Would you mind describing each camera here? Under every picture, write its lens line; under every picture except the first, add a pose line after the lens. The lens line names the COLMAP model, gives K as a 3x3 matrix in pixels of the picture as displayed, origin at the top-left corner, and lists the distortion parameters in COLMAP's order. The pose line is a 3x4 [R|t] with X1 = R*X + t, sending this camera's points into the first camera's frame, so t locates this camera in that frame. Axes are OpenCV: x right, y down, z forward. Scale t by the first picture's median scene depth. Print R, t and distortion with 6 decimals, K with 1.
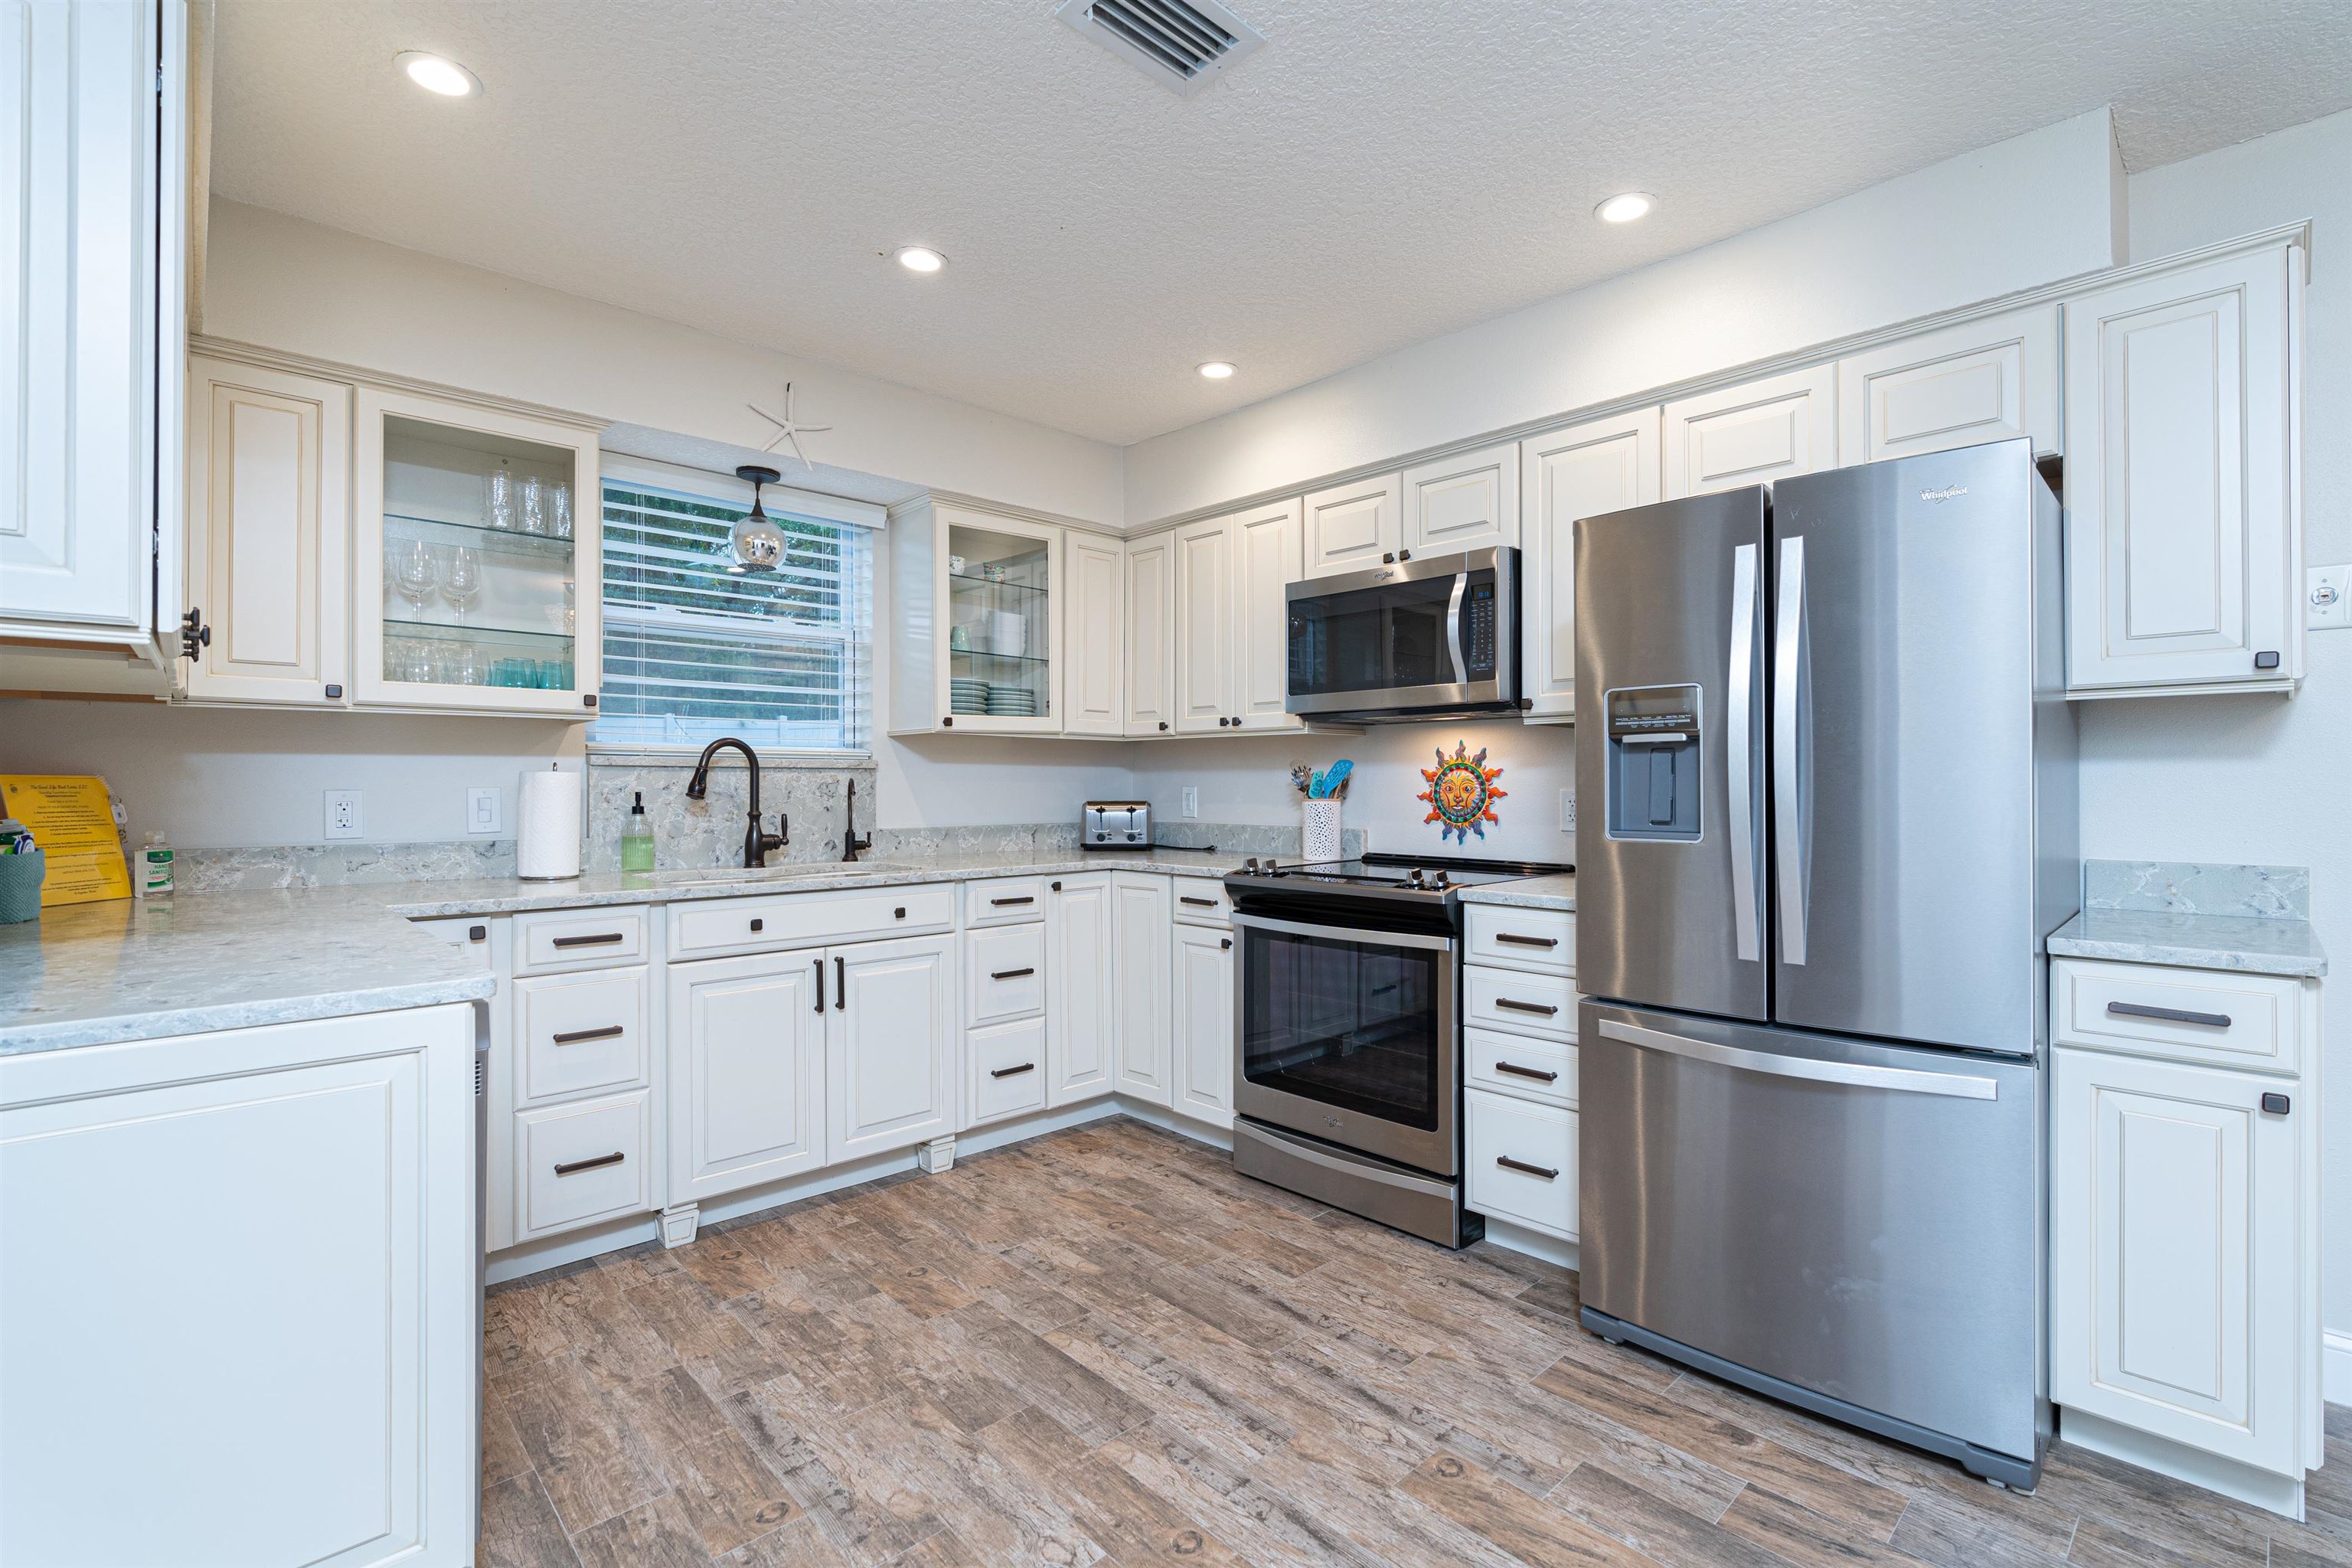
lens RADIAL K [[1057.8, 0, 1176.0], [0, 1057.8, 784.0], [0, 0, 1]] dist [-0.023877, 0.000295]
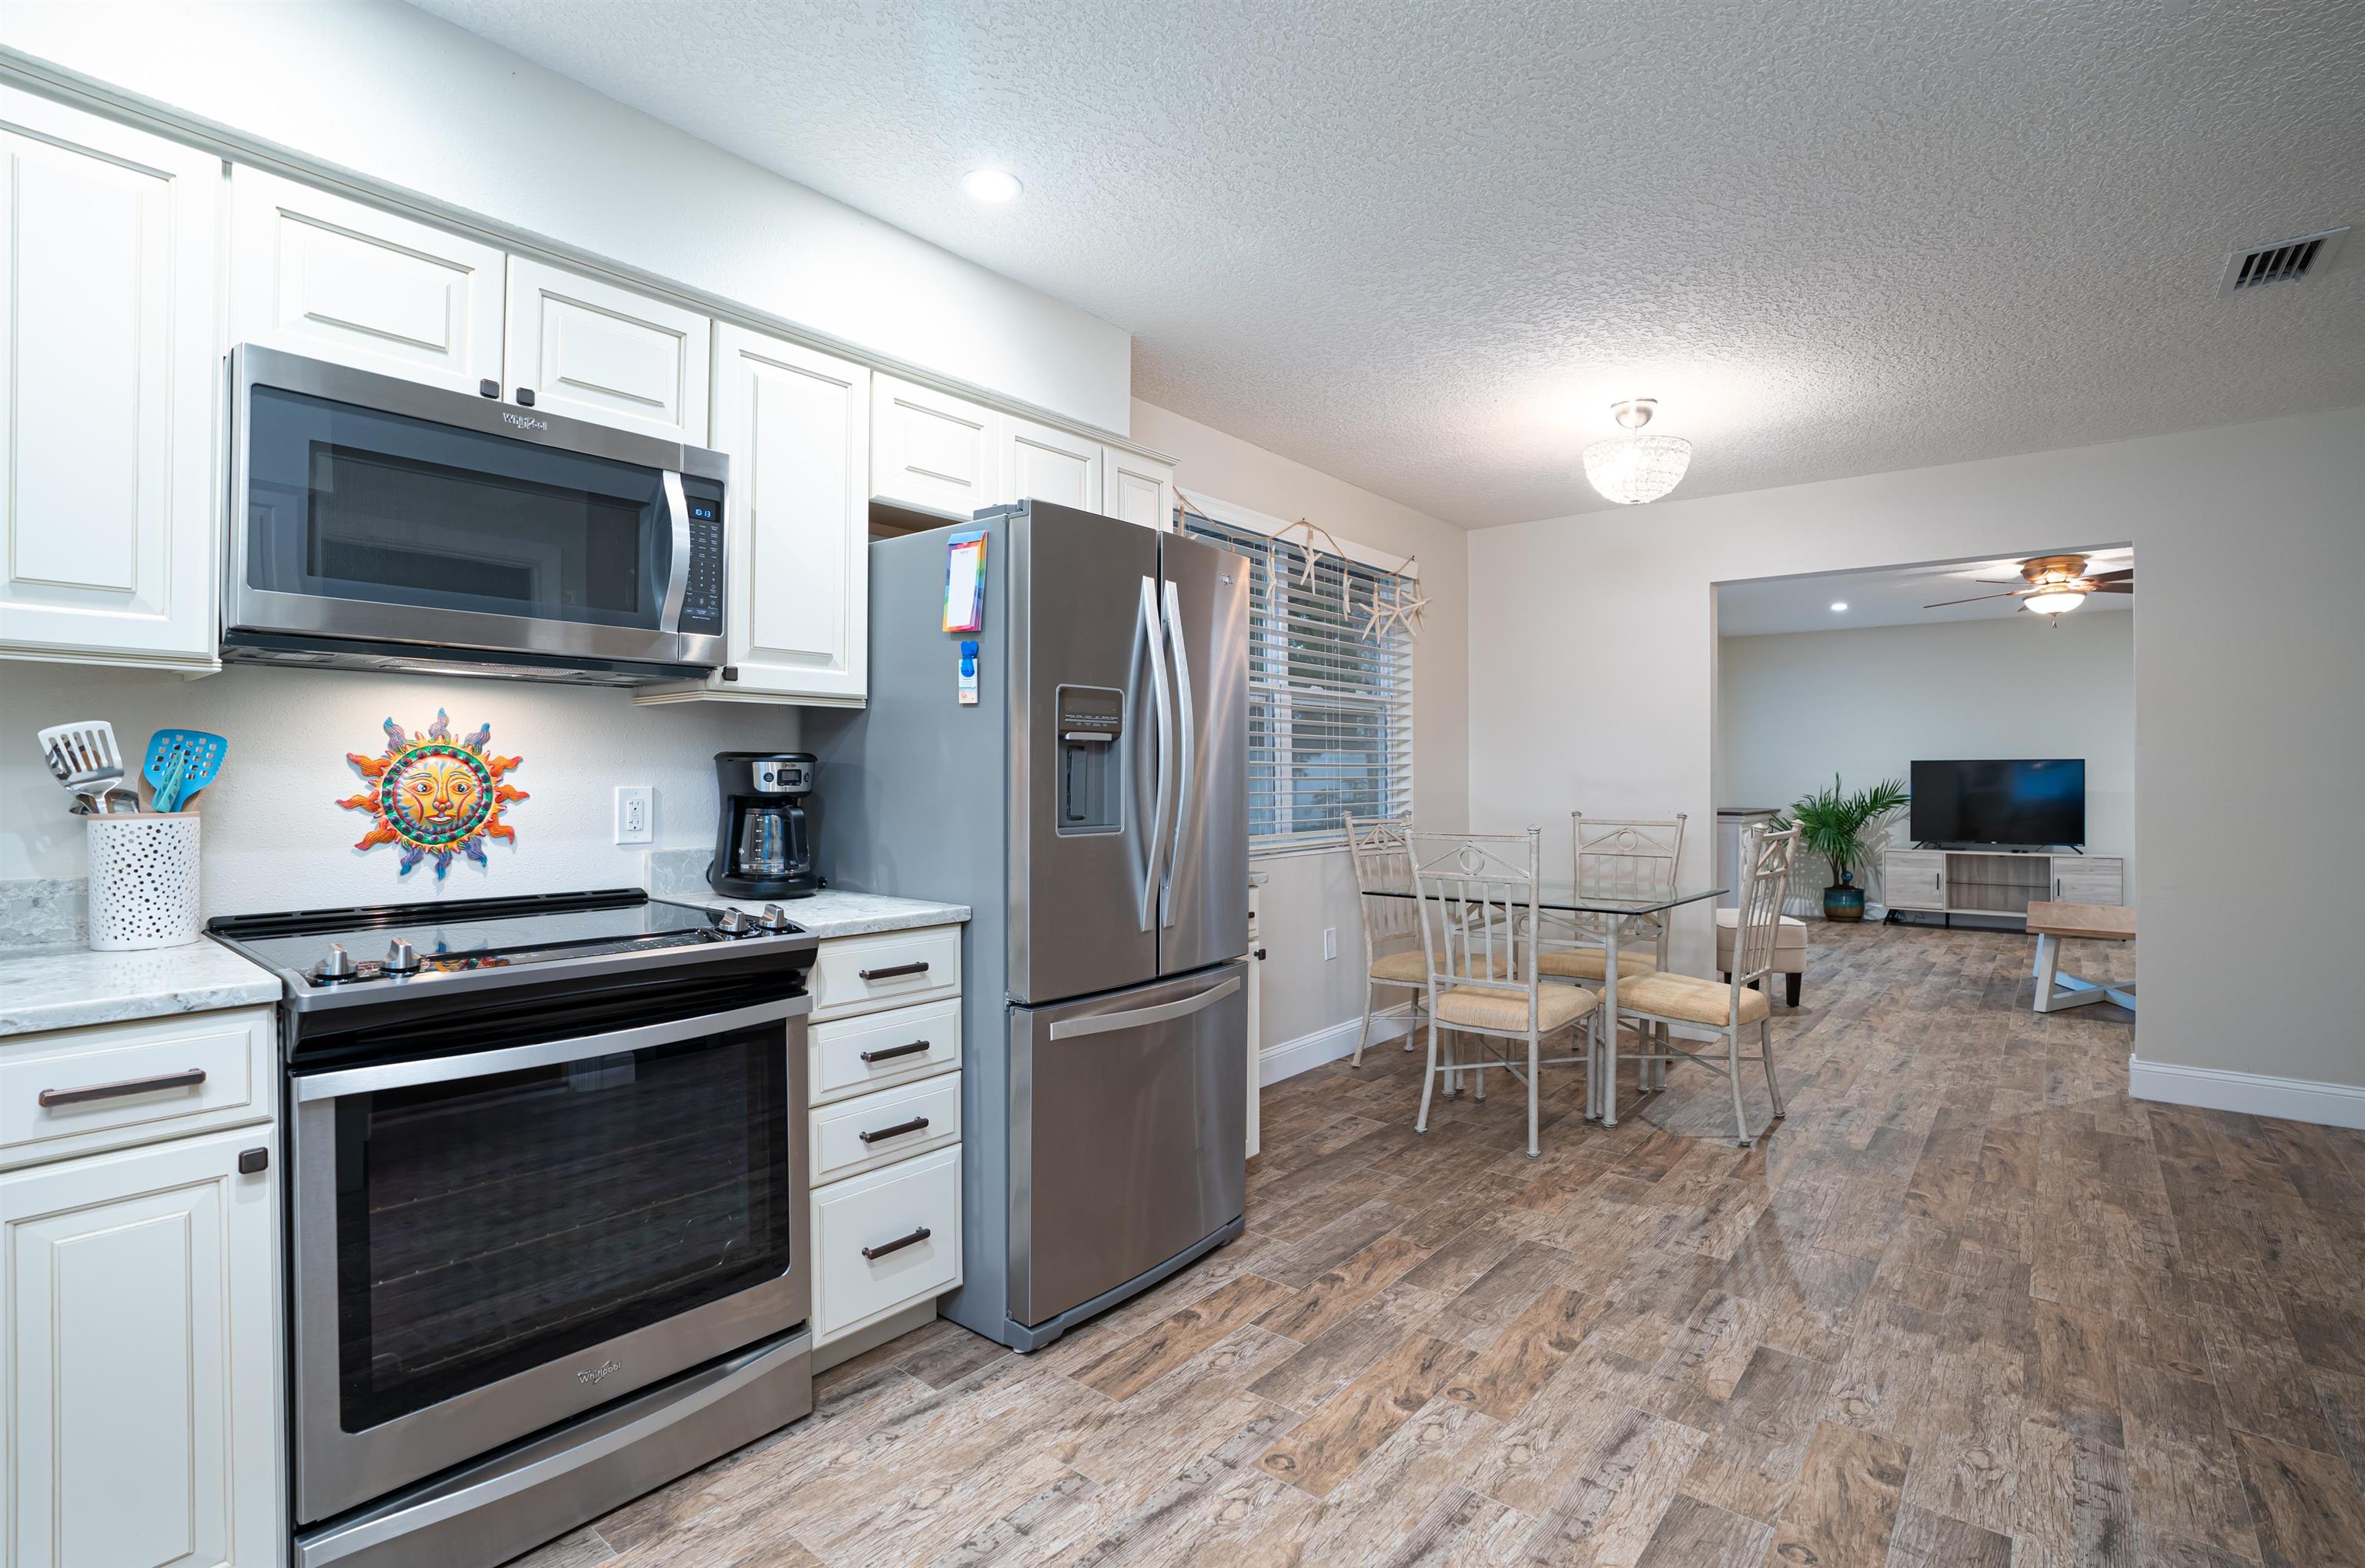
lens RADIAL K [[1089.7, 0, 1182.5], [0, 1089.7, 784.0], [0, 0, 1]] dist [-0.054376, 0.000289]
pose [[-0.131407, -0.004706, 0.991317, -0.453907], [-0.000402, 0.999989, 0.004693, -0.001167], [-0.991328, 0.000219, -0.131407, 0.756699]]
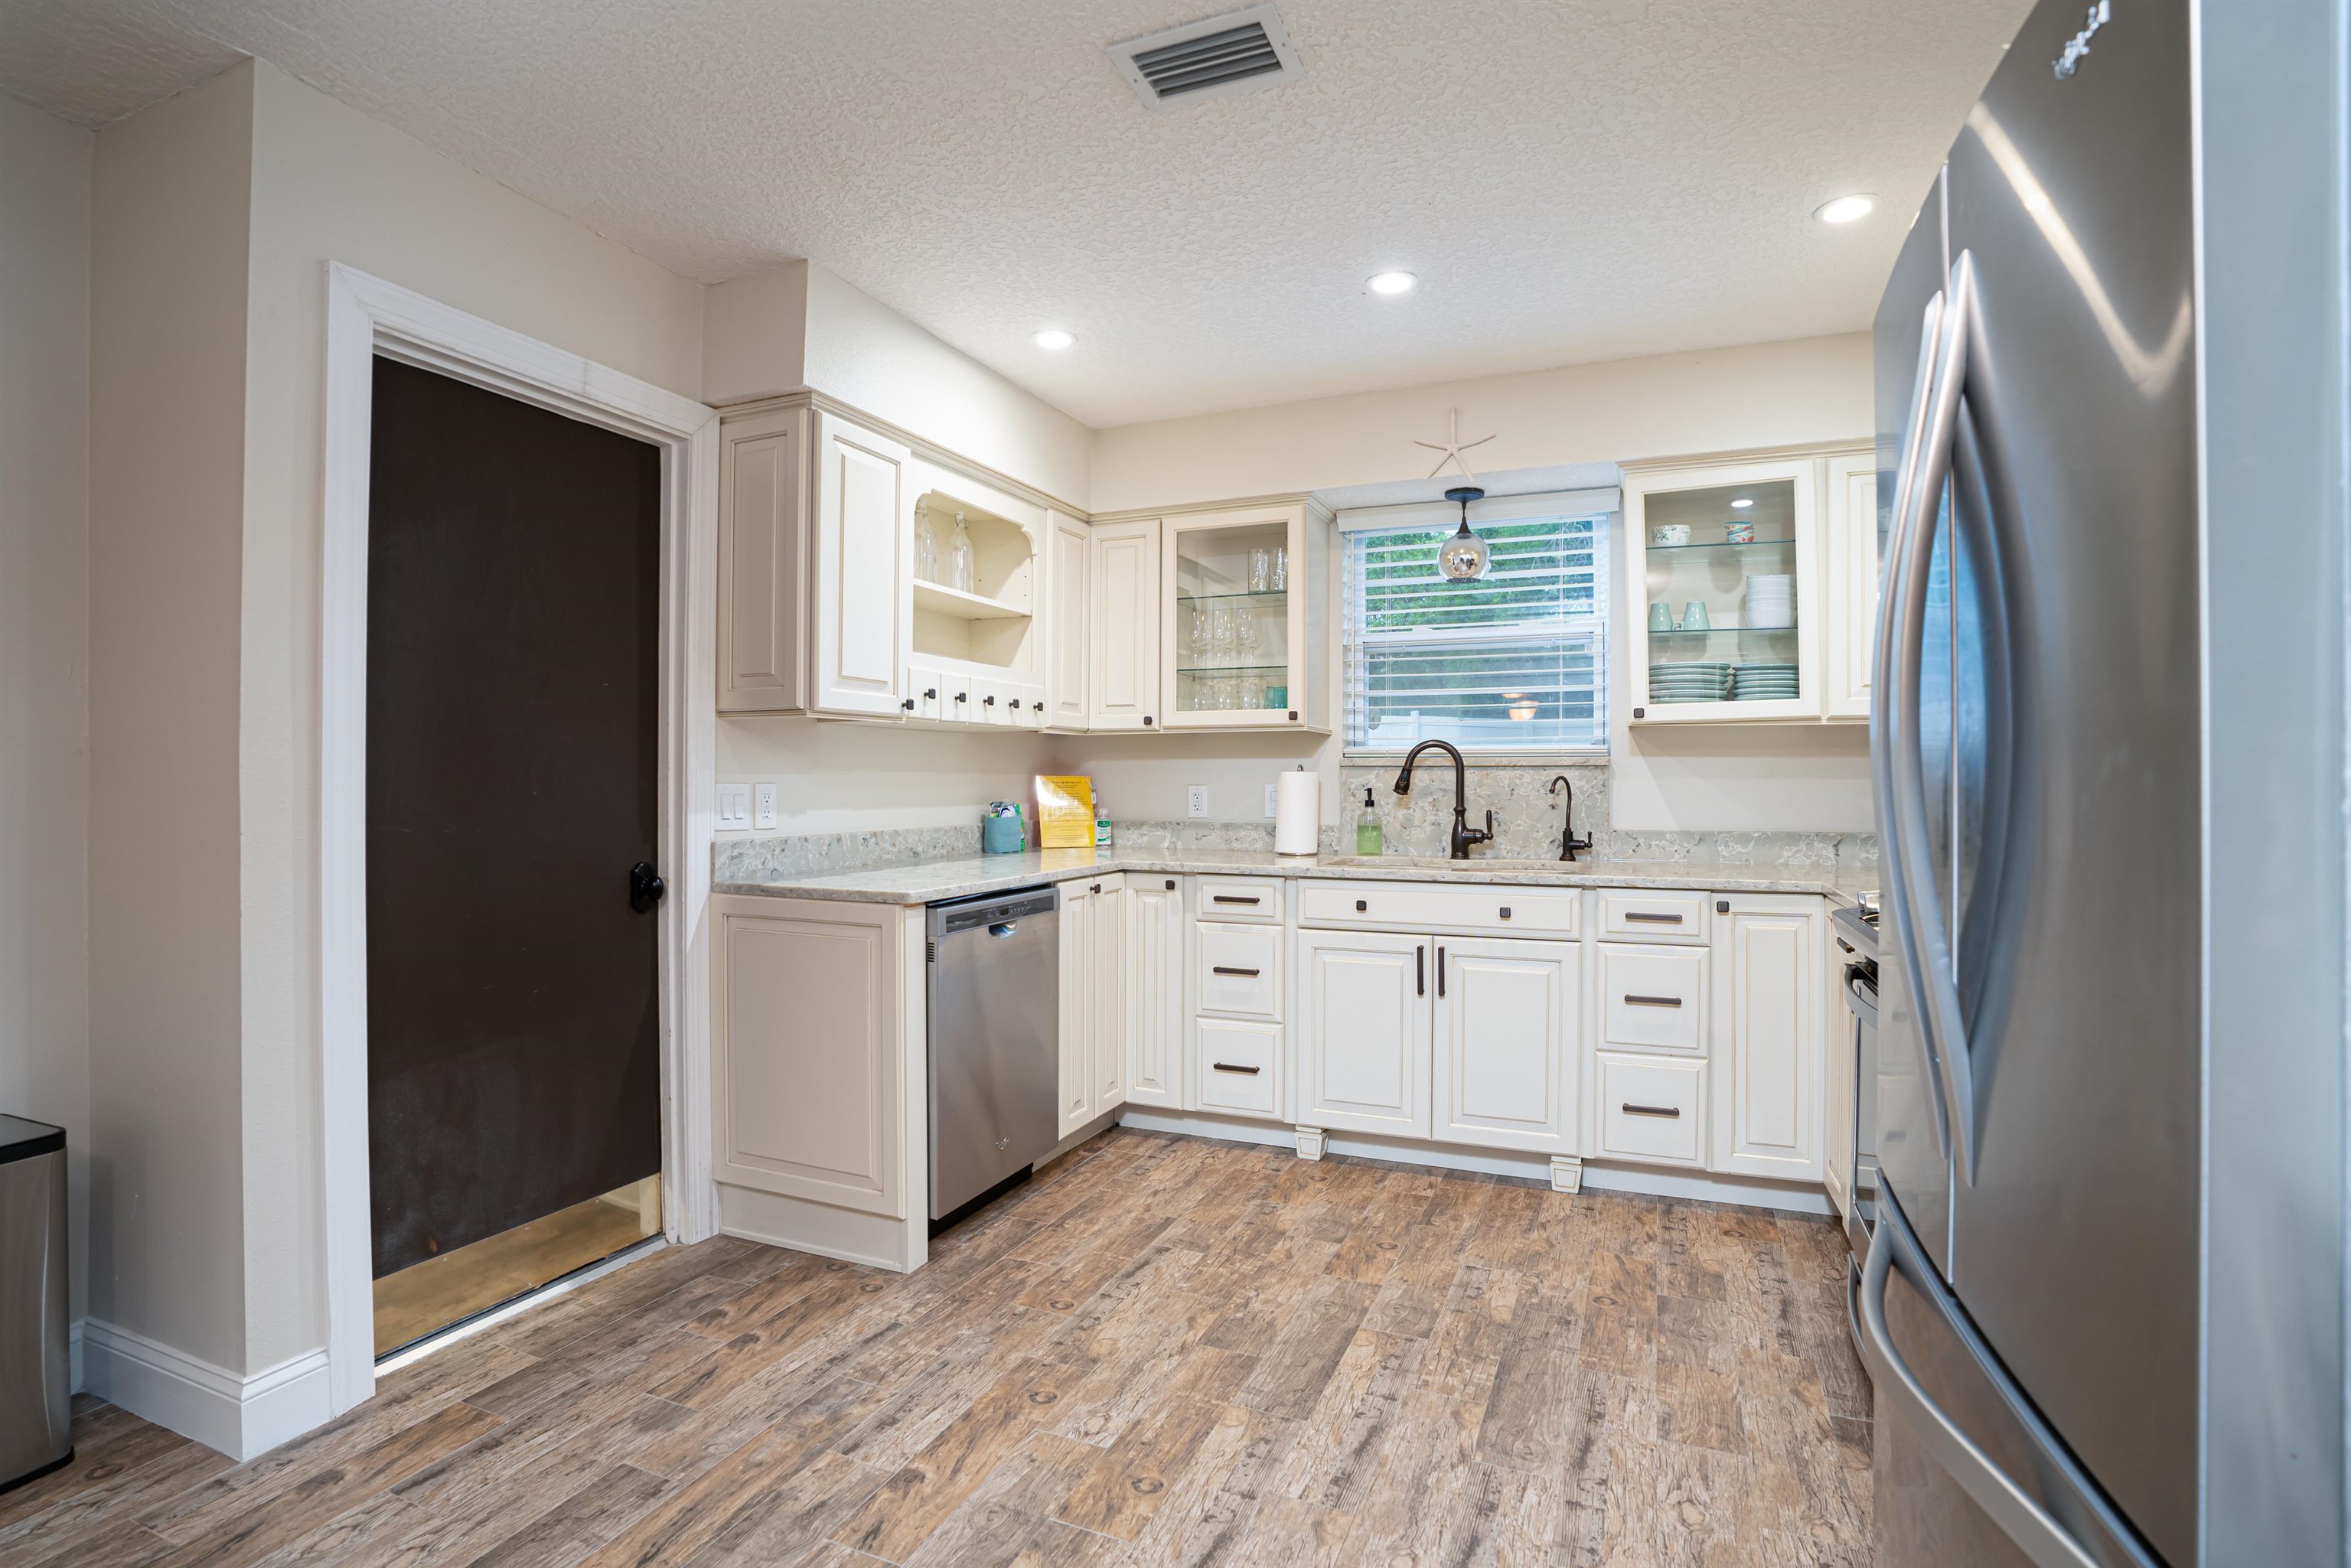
lens RADIAL K [[1089.3, 0, 1175.5], [0, 1089.3, 784.0], [0, 0, 1]] dist [-0.060032, 0.000704]
pose [[0.400681, 0.005836, -0.916199, 0.571087], [-0.000349, 0.999981, 0.006217, -0.005011], [0.916217, -0.002172, 0.400676, 0.325761]]
